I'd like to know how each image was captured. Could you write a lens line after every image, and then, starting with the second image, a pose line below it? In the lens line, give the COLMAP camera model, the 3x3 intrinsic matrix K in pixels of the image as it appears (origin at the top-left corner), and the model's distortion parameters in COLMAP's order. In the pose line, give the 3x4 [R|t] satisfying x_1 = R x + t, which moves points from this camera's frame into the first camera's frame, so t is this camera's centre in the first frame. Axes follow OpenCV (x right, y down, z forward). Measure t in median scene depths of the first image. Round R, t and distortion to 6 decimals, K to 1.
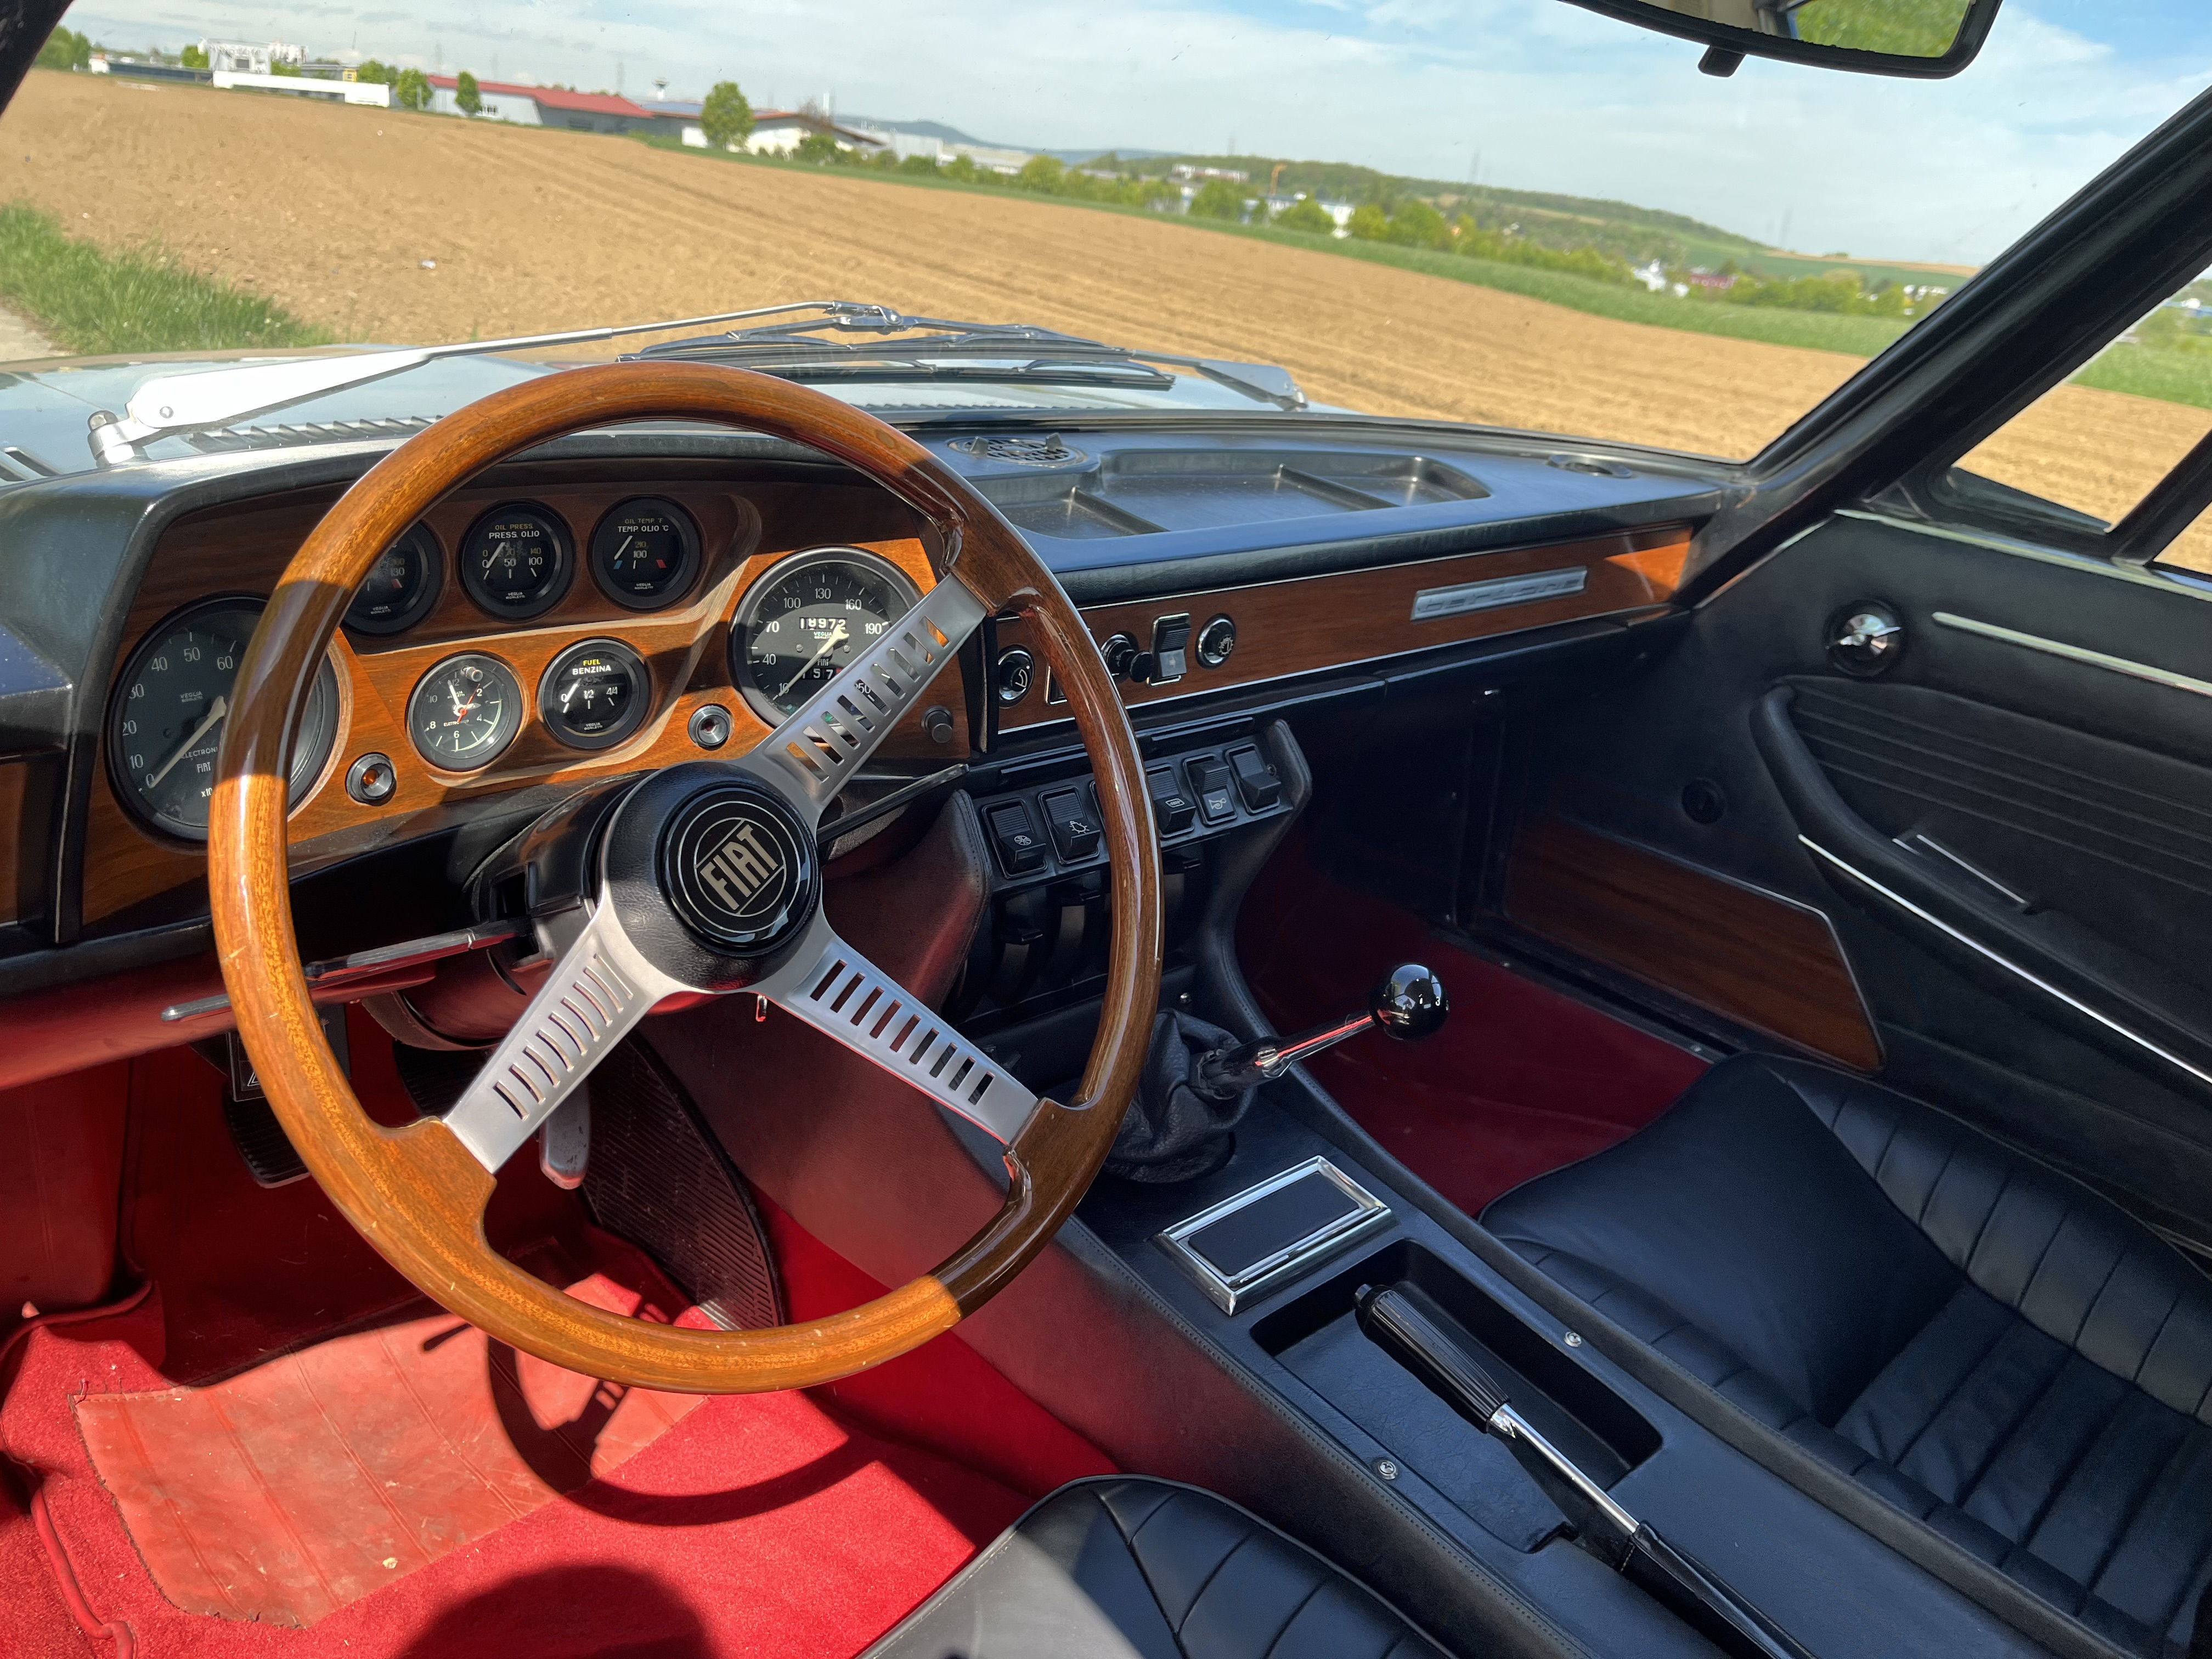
lens RADIAL K [[1677.3, 0, 1106.3], [0, 1677.3, 838.4], [0, 0, 1]] dist [0.058987, -0.090640]
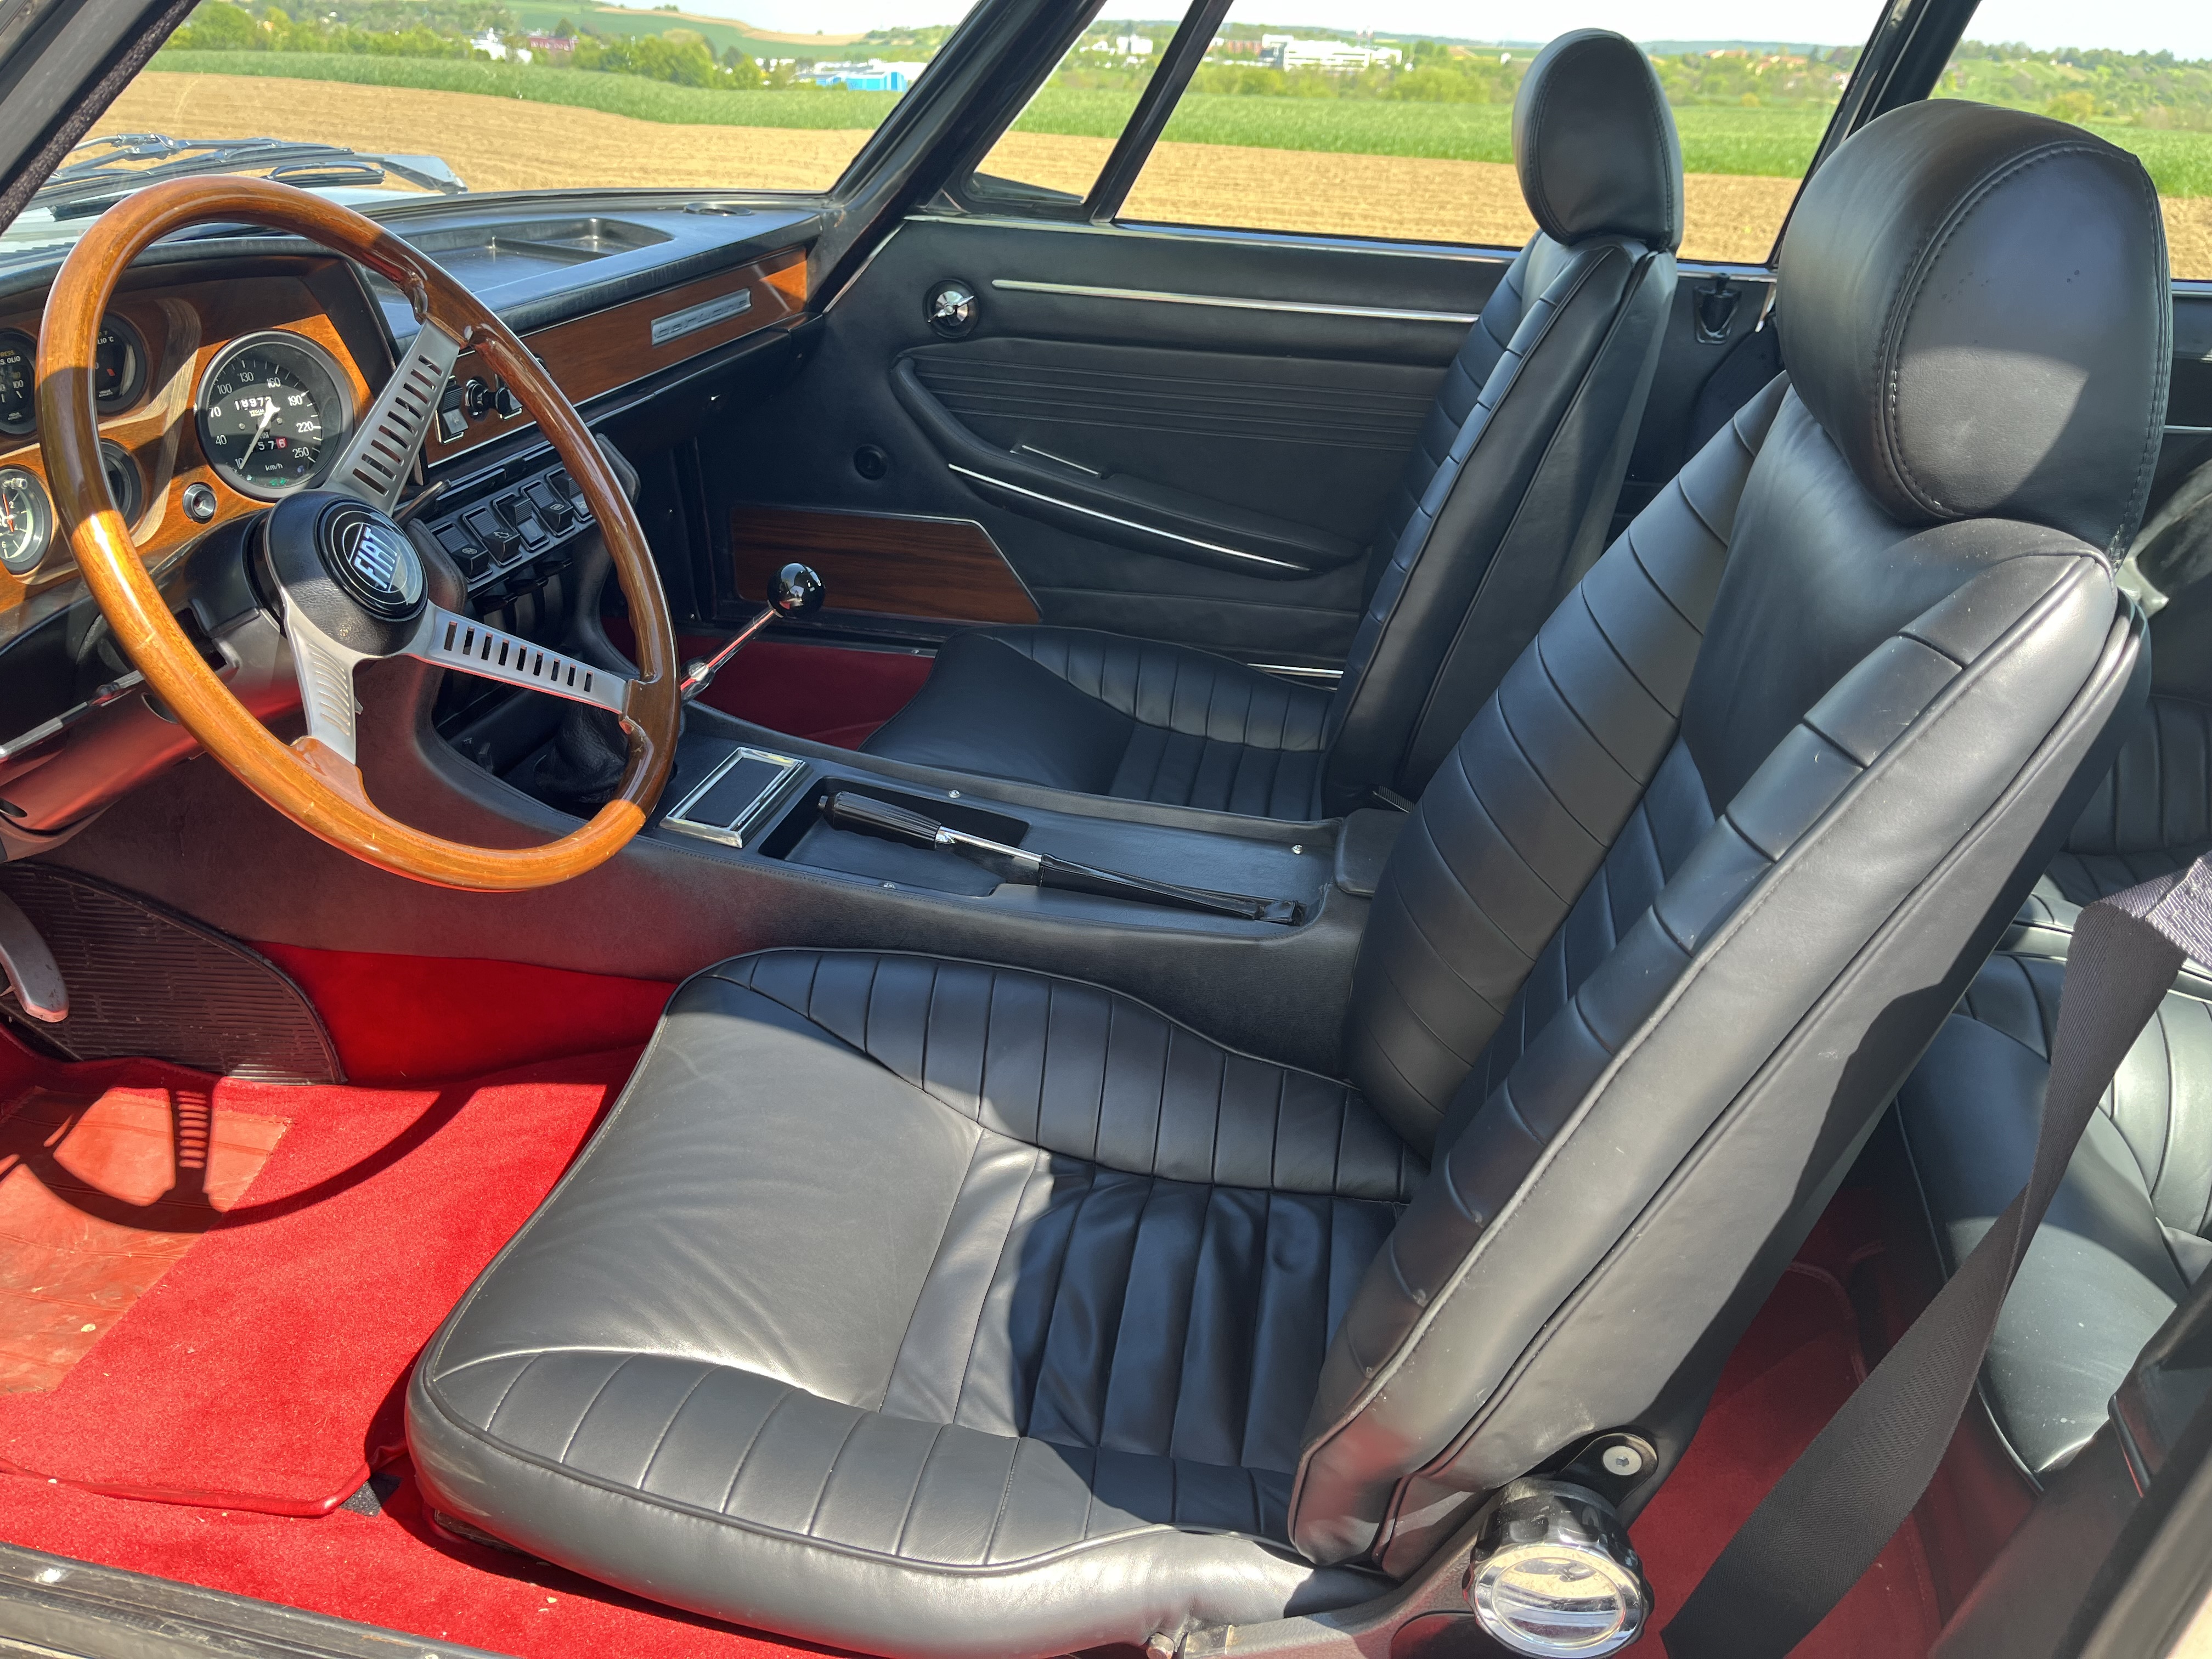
lens RADIAL K [[1677.3, 0, 1119.3], [0, 1677.3, 831.7], [0, 0, 1]] dist [0.058987, -0.090640]
pose [[0.810432, -0.315941, 0.493336, -0.359735], [0.259895, 0.948606, 0.180560, 0.102956], [-0.525028, -0.018116, 0.850892, -0.348560]]
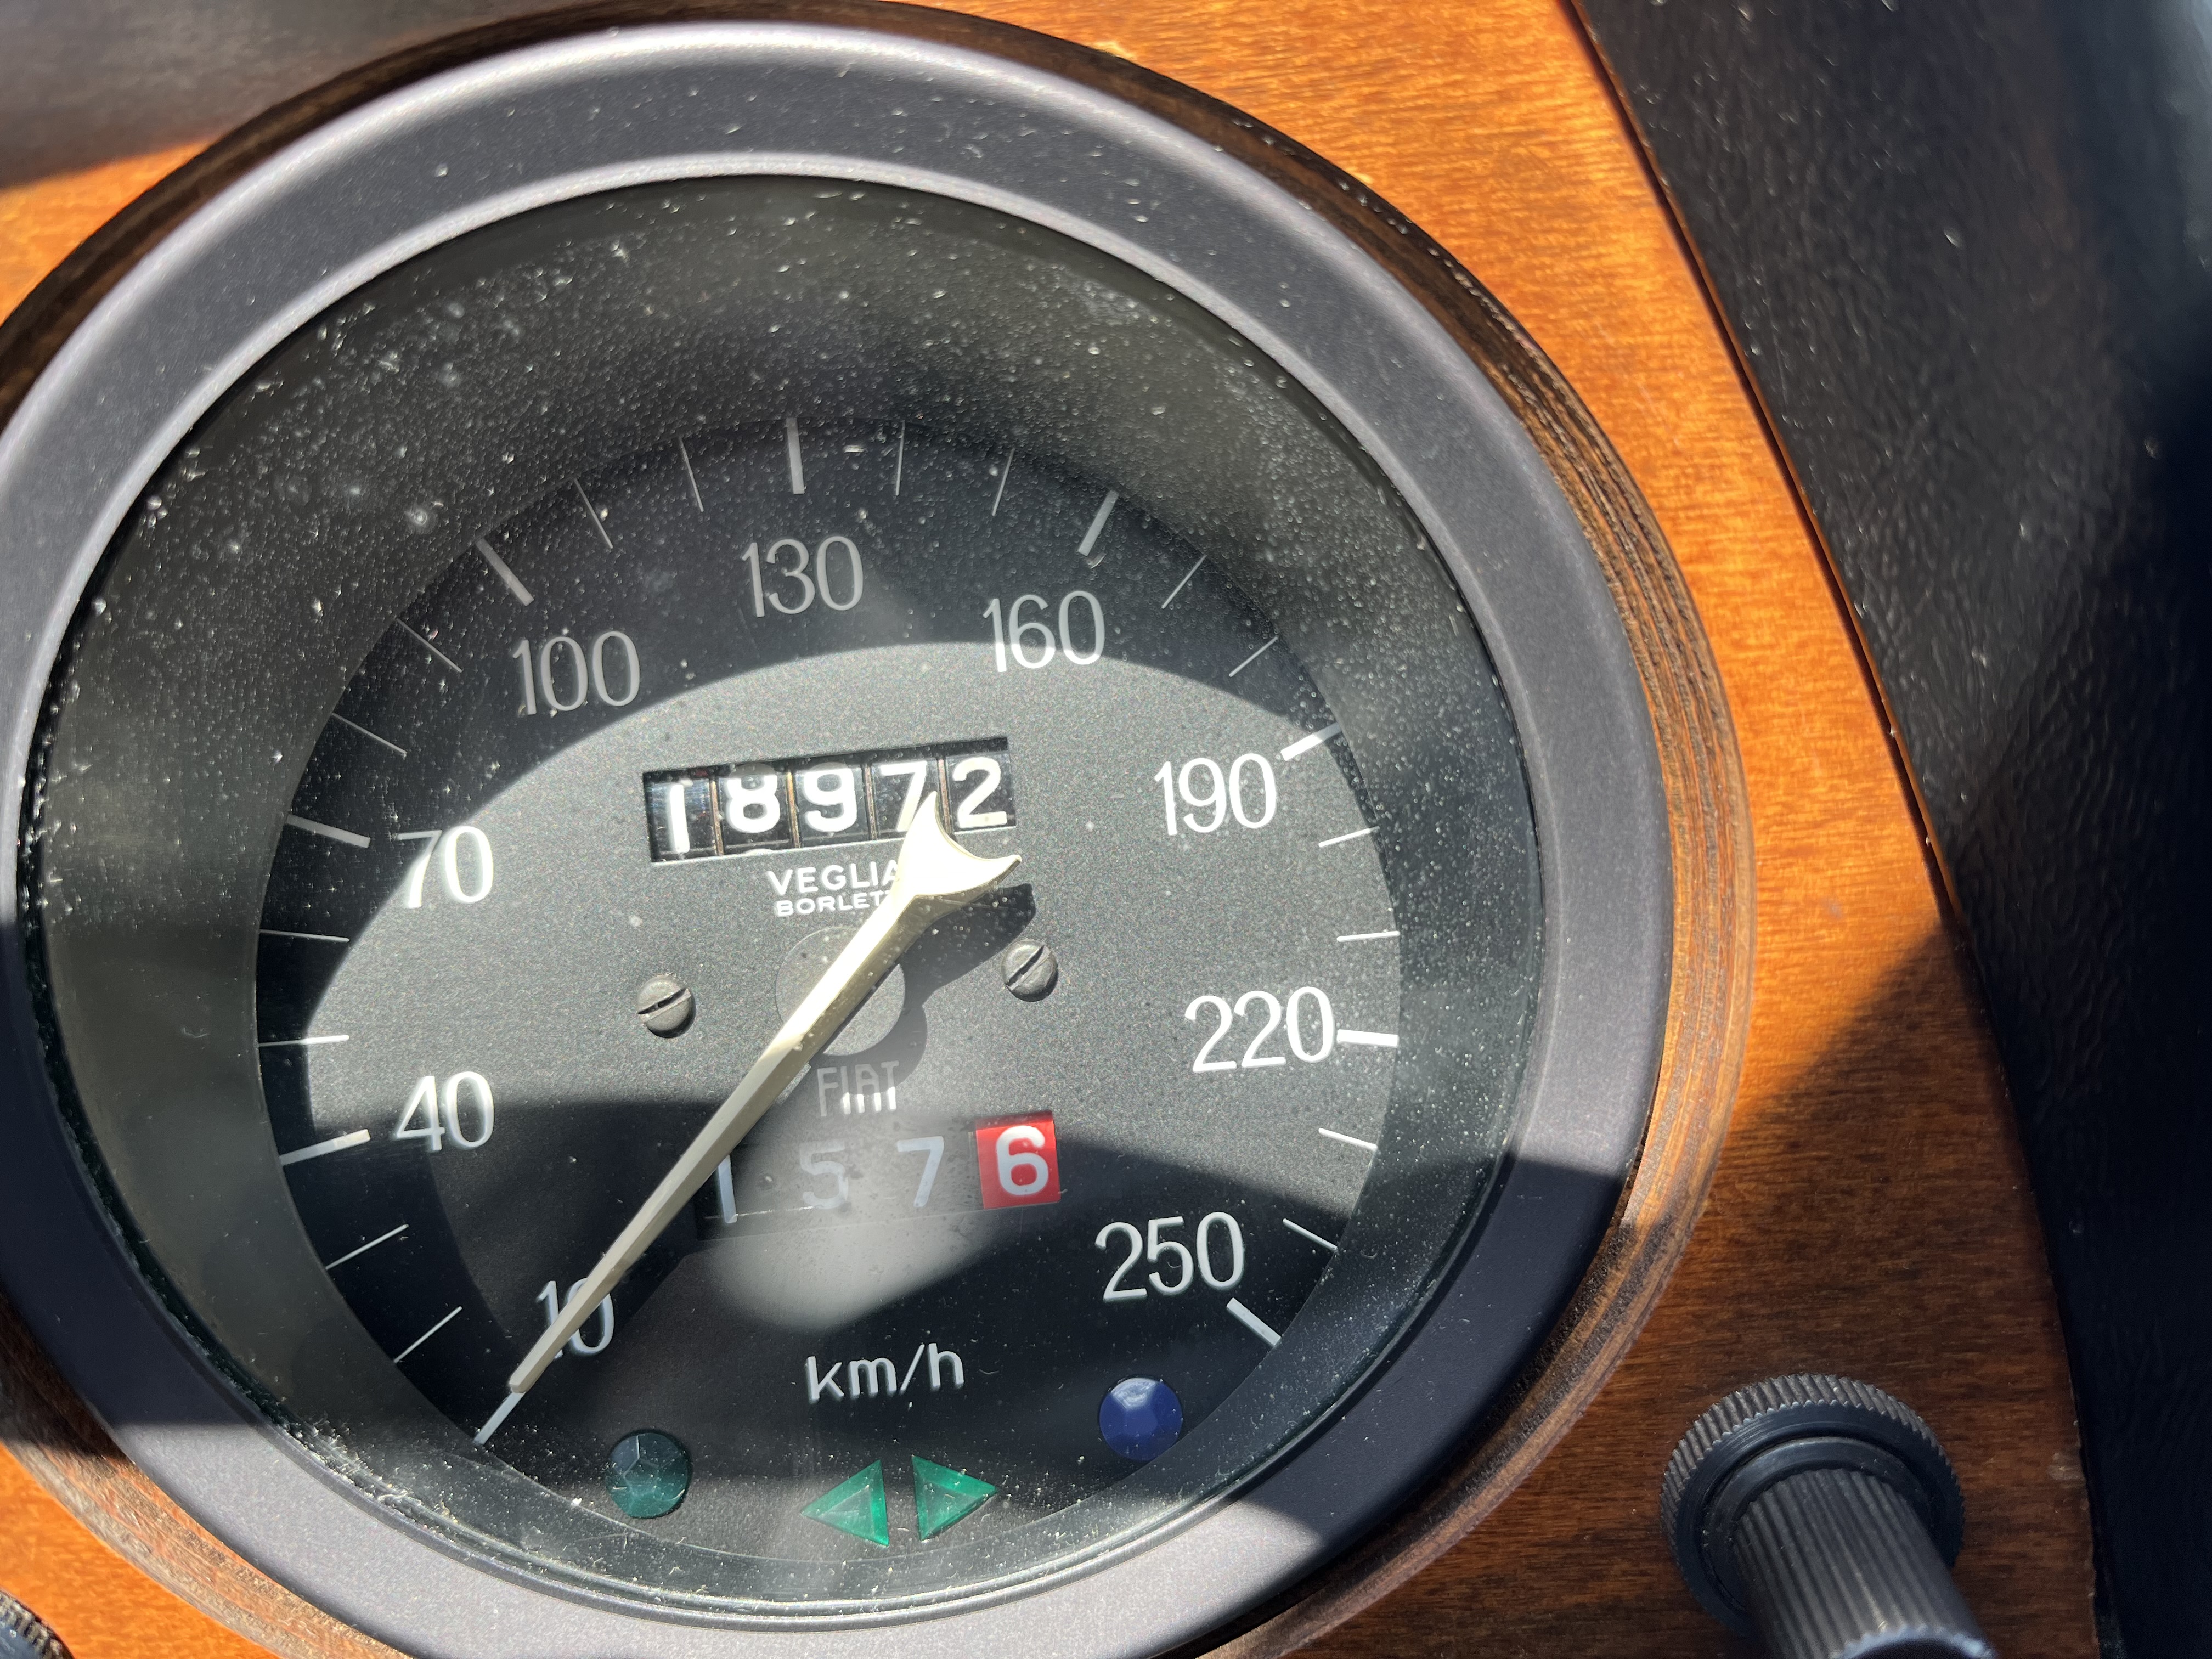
lens RADIAL K [[1677.3, 0, 1117.4], [0, 1677.3, 822.5], [0, 0, 1]] dist [0.058987, -0.090640]
pose [[0.925555, -0.132128, -0.354810, -0.099958], [0.061455, 0.977131, -0.203564, -0.097466], [0.373592, 0.166605, 0.912508, 0.885674]]
